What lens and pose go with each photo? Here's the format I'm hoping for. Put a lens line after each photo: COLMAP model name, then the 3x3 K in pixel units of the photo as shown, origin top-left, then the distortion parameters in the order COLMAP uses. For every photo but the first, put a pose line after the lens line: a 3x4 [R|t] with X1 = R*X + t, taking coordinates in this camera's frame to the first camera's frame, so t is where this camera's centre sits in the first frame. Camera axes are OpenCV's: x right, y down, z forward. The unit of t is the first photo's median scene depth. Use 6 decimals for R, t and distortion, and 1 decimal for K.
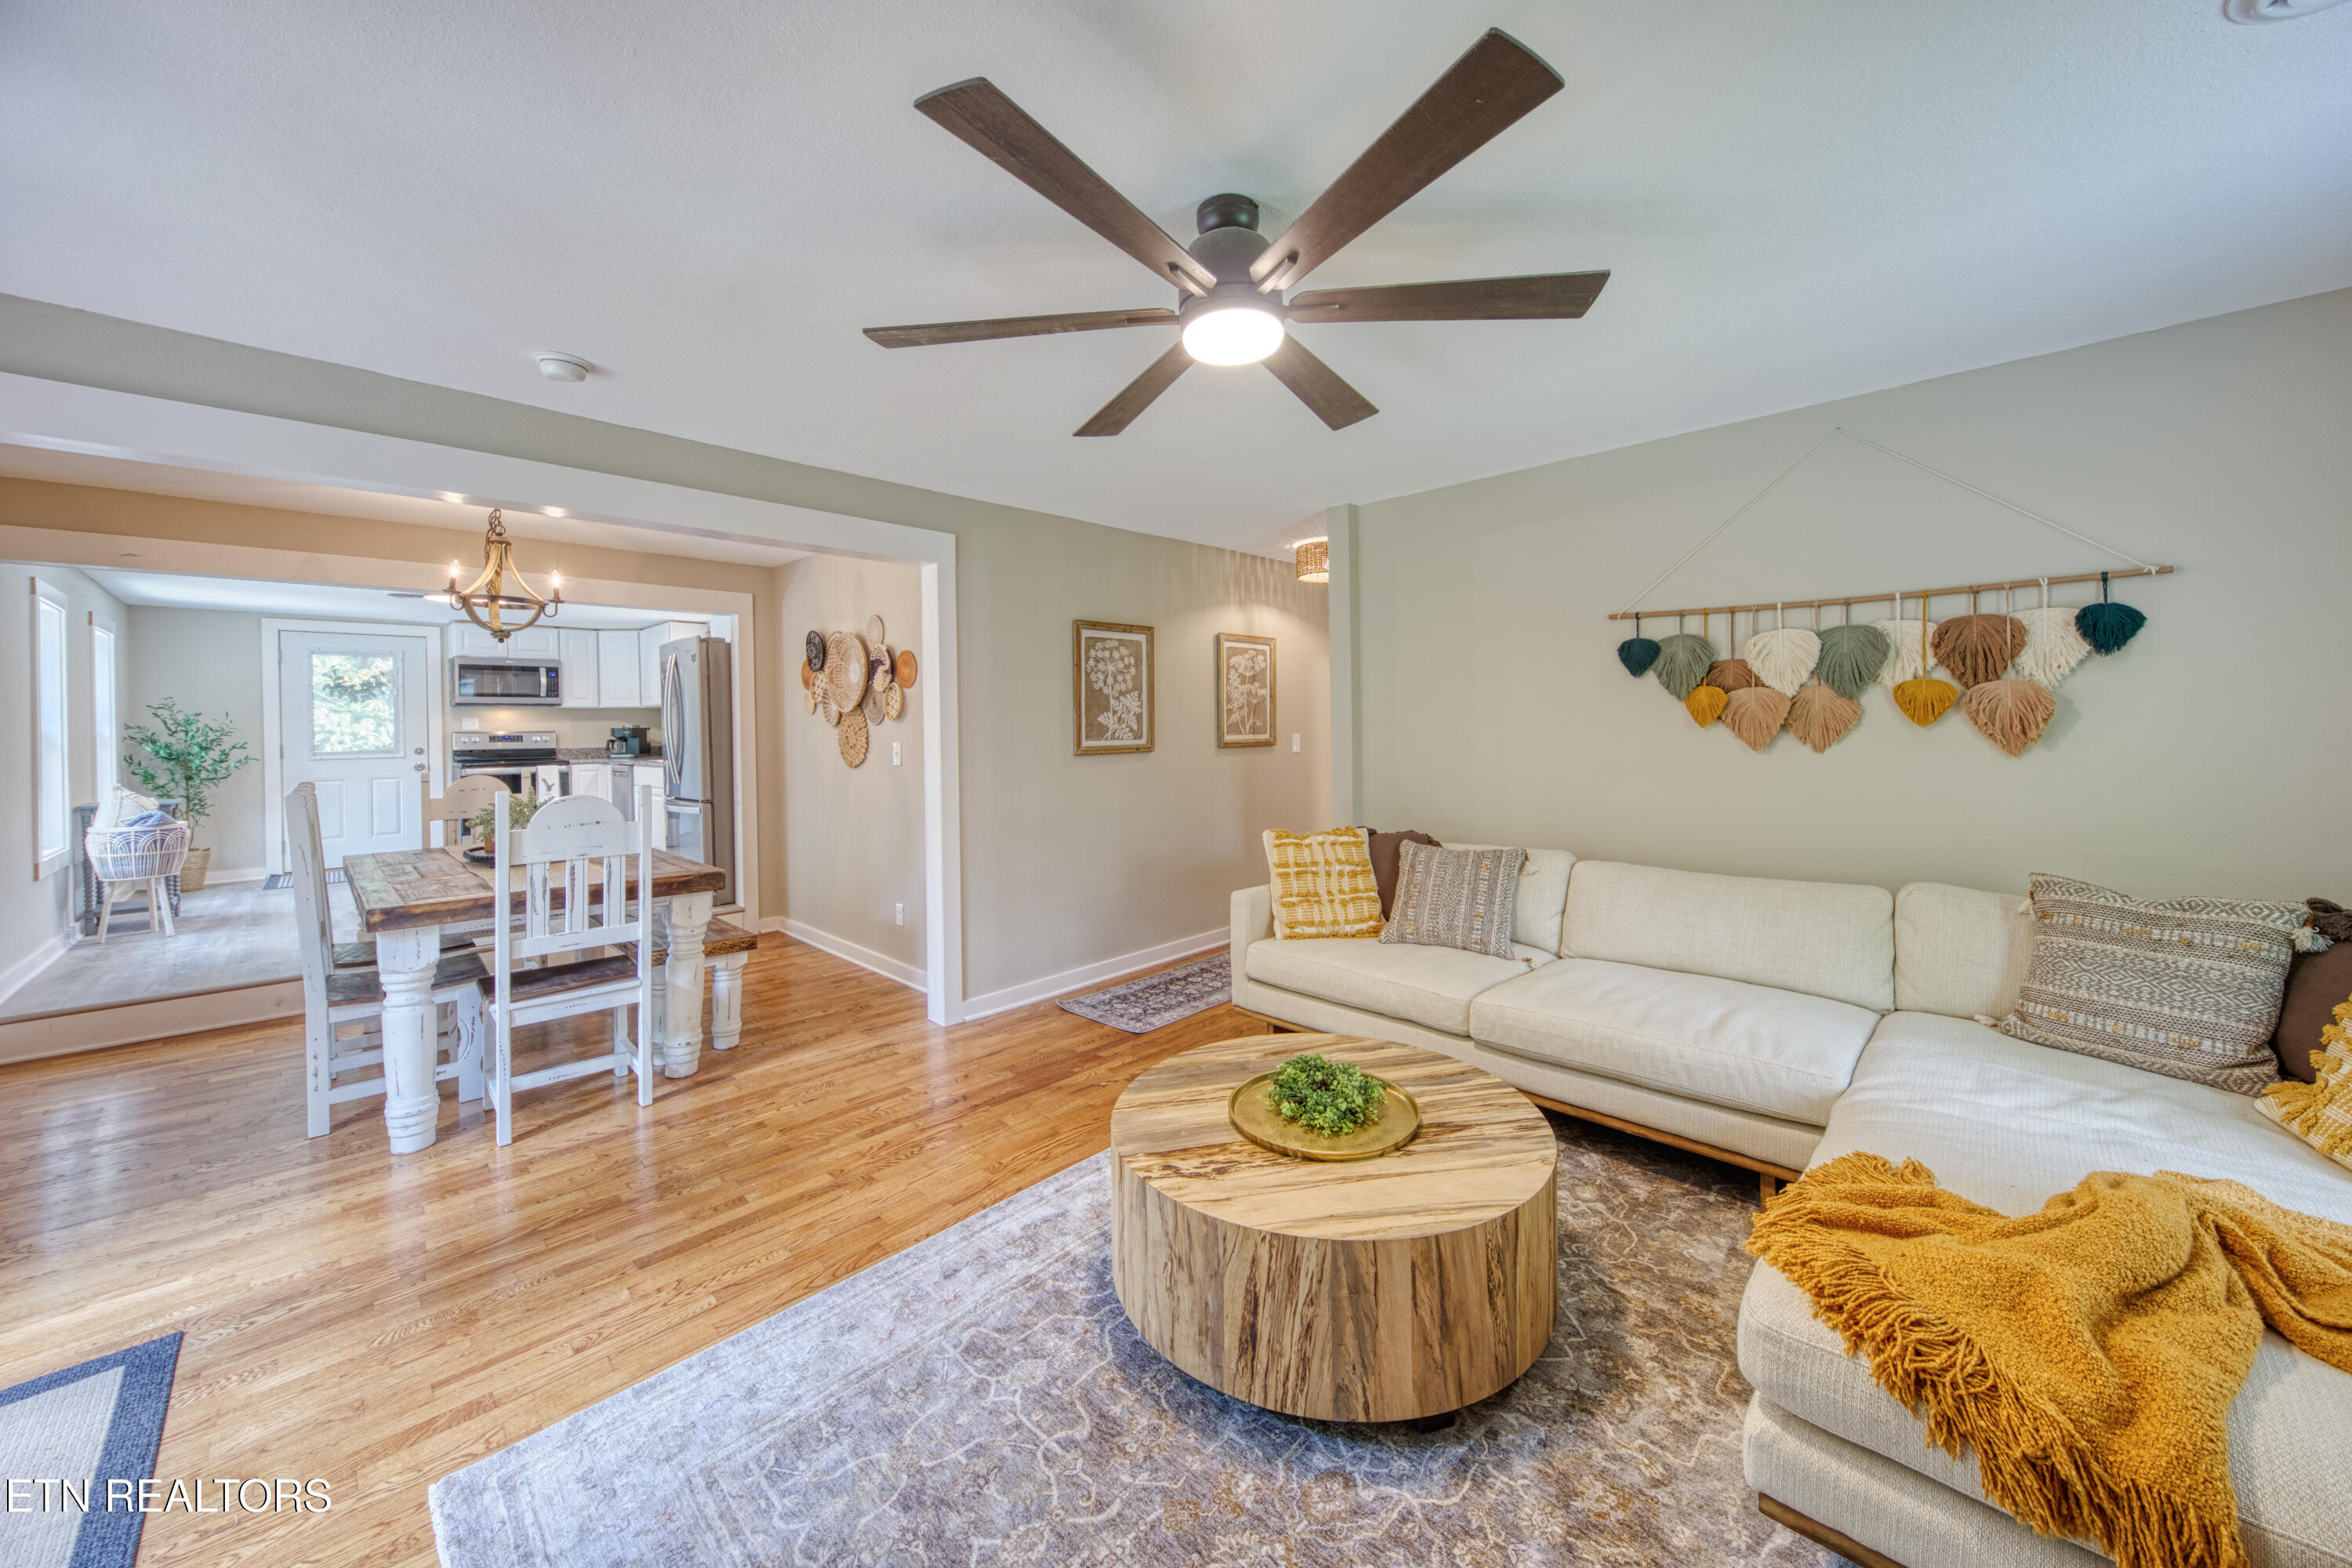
lens RADIAL K [[861.6, 0, 1188.4], [0, 861.6, 720.8], [0, 0, 1]] dist [0.001111, 0.000047]
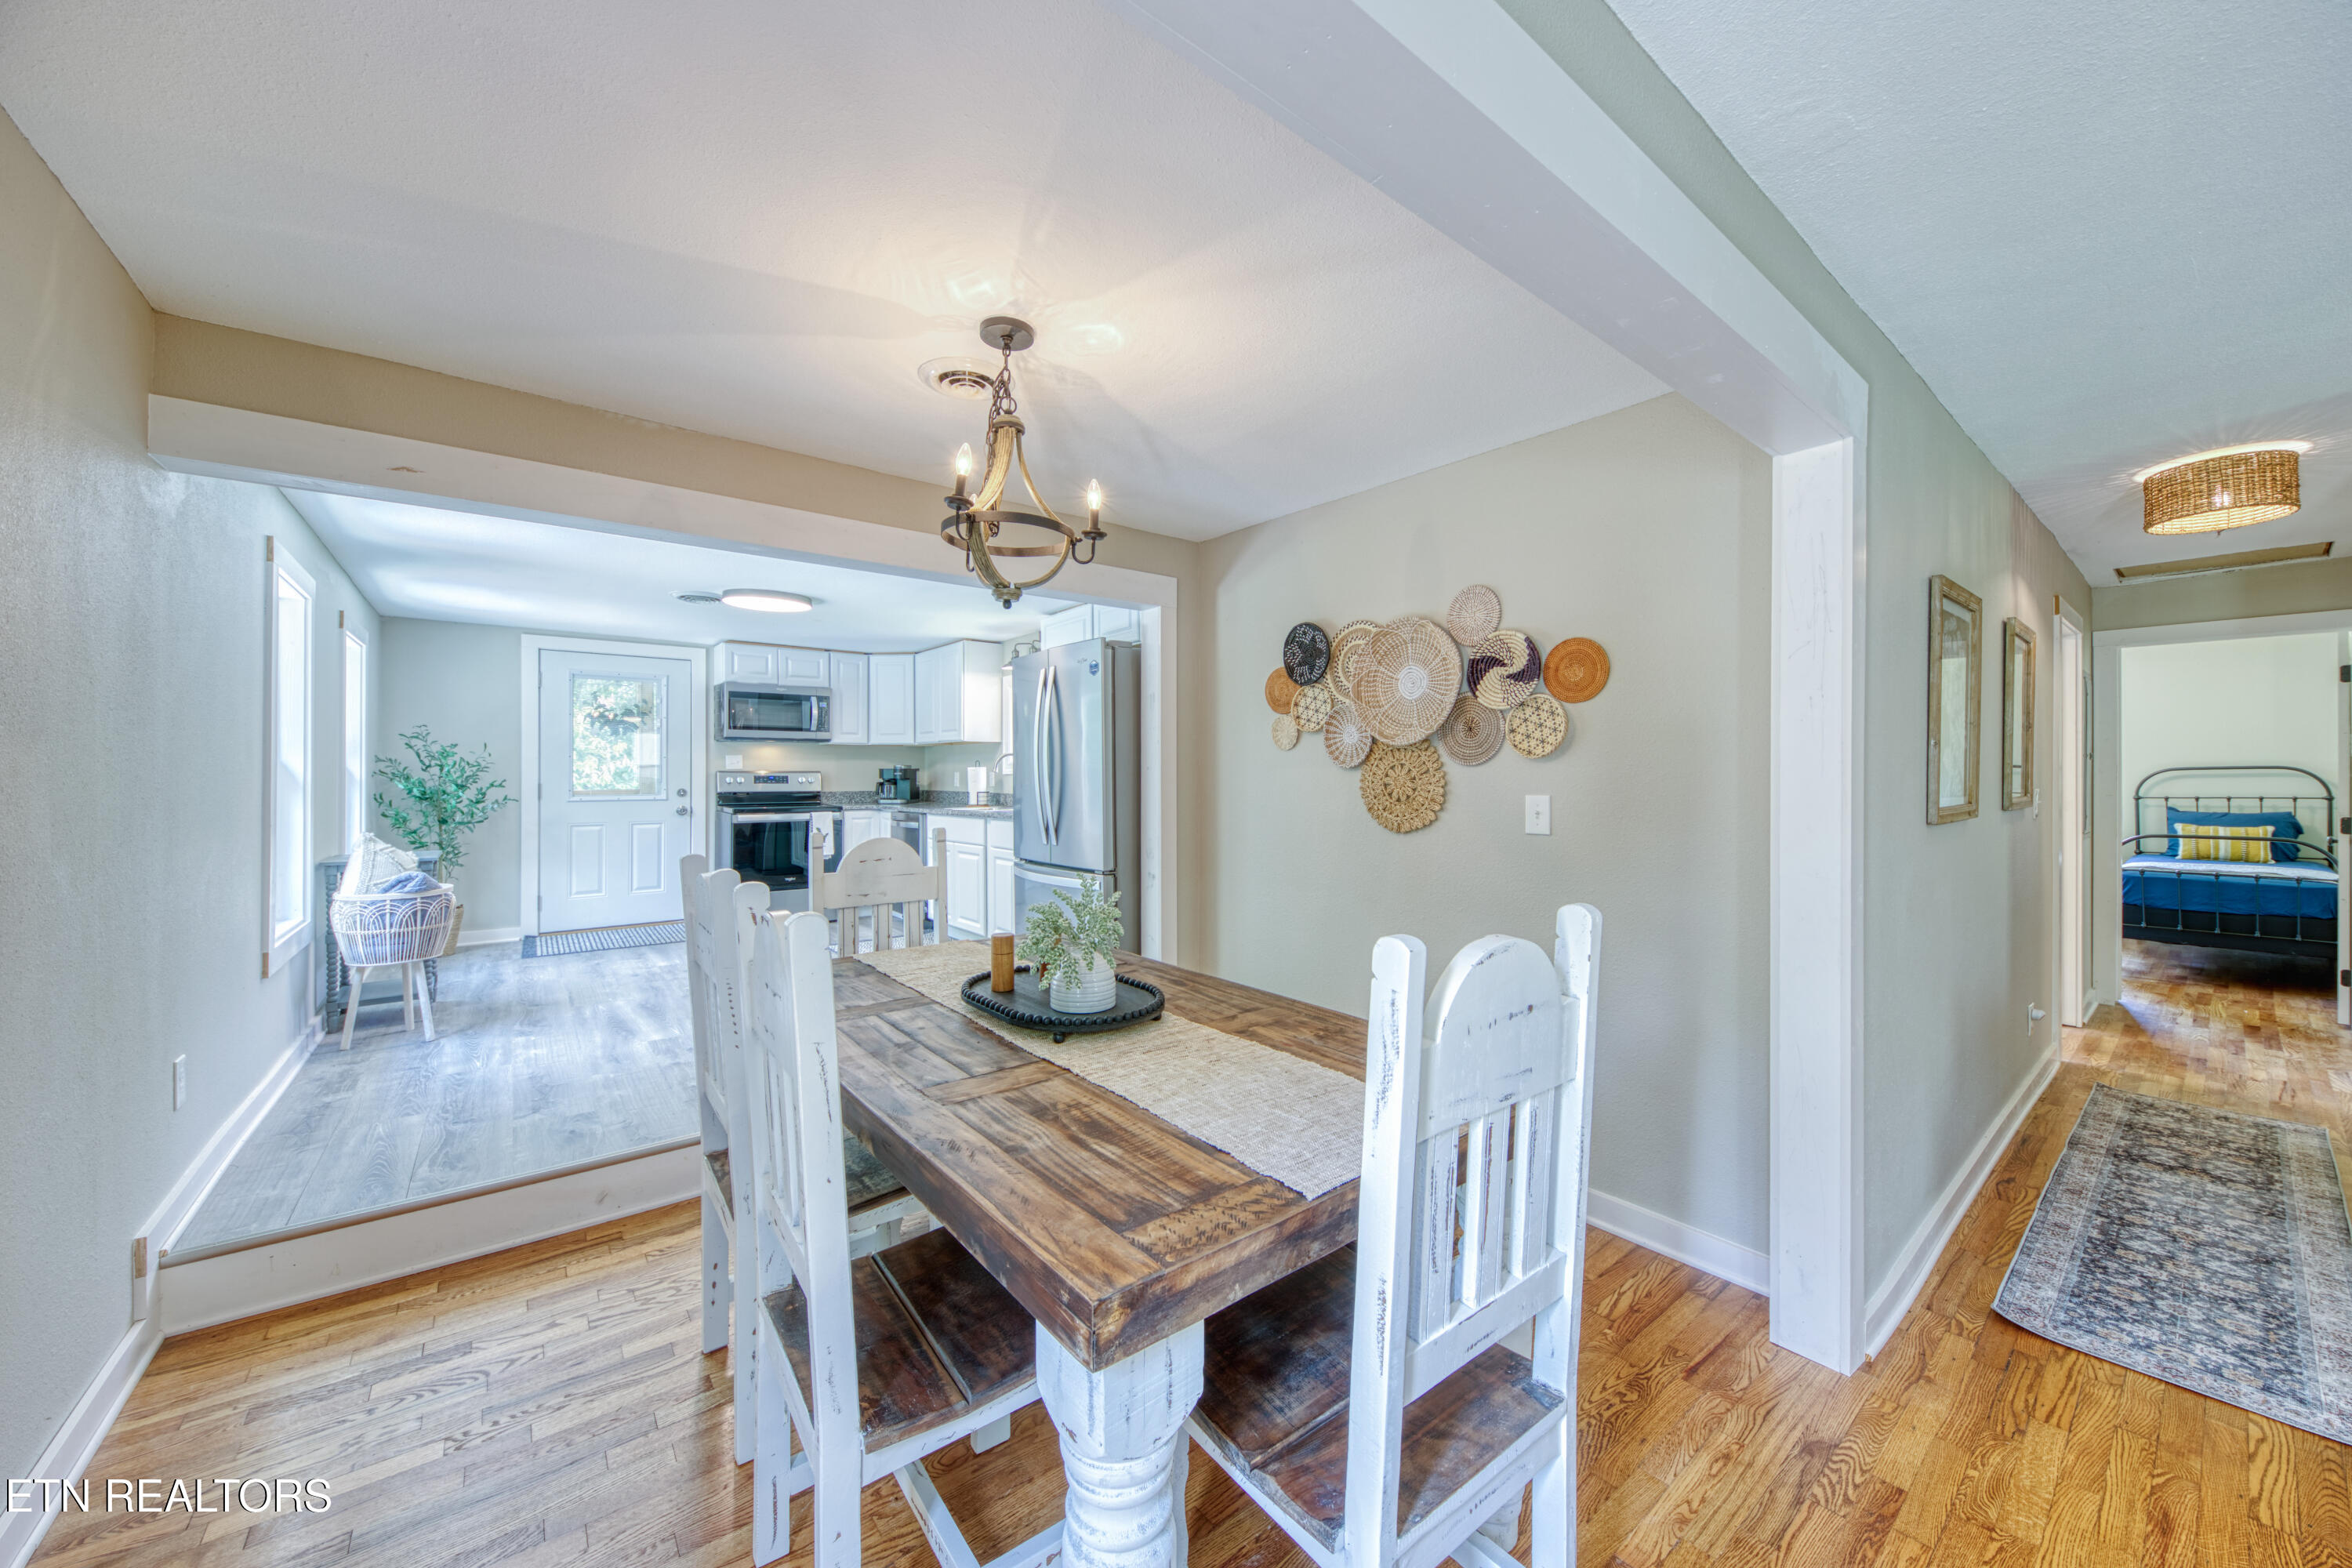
lens RADIAL K [[839.9, 0, 1208.3], [0, 839.9, 763.2], [0, 0, 1]] dist [0.009734, -0.000067]
pose [[0.994405, 0.011812, -0.104977, -0.361729], [-0.012578, 0.999899, -0.006643, 0.006348], [0.104888, 0.007926, 0.994452, 0.282171]]
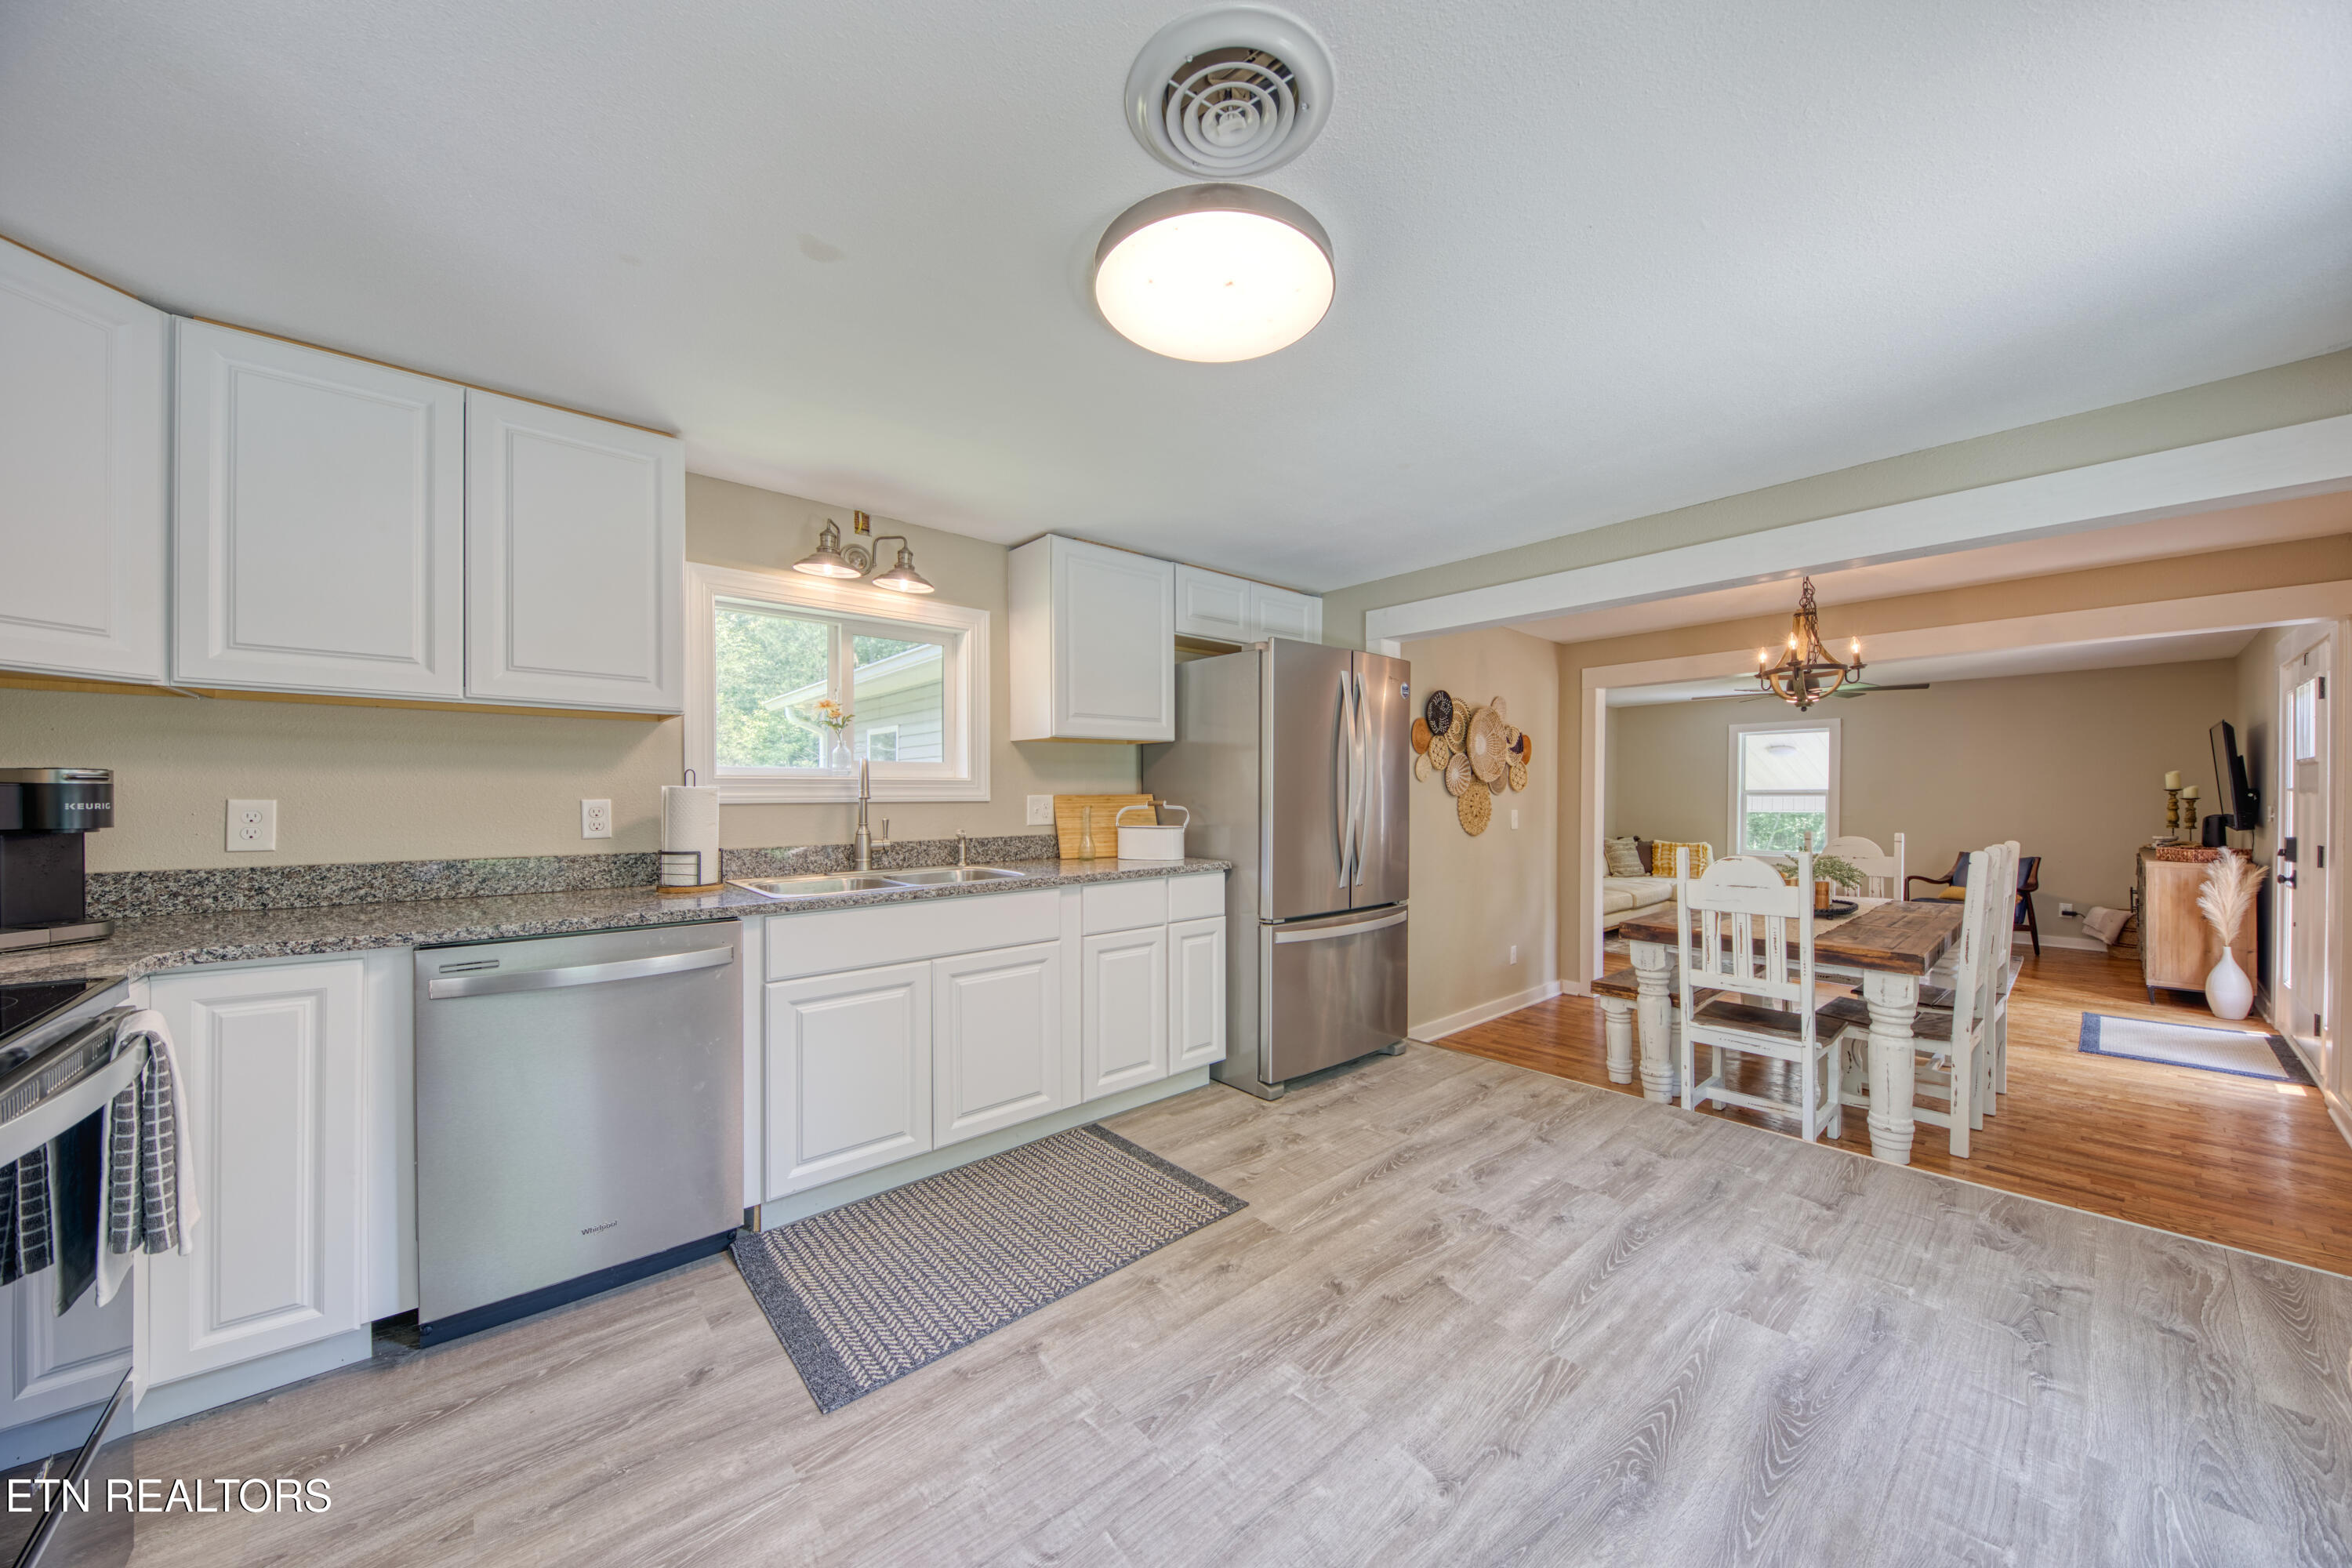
lens RADIAL K [[819.1, 0, 1179.1], [0, 819.1, 796.3], [0, 0, 1]] dist [-0.000344, -0.001357]
pose [[0.073471, 0.011475, 0.997231, -1.094221], [-0.005430, 0.999924, -0.011106, 0.015292], [-0.997283, -0.004599, 0.073528, 1.000394]]
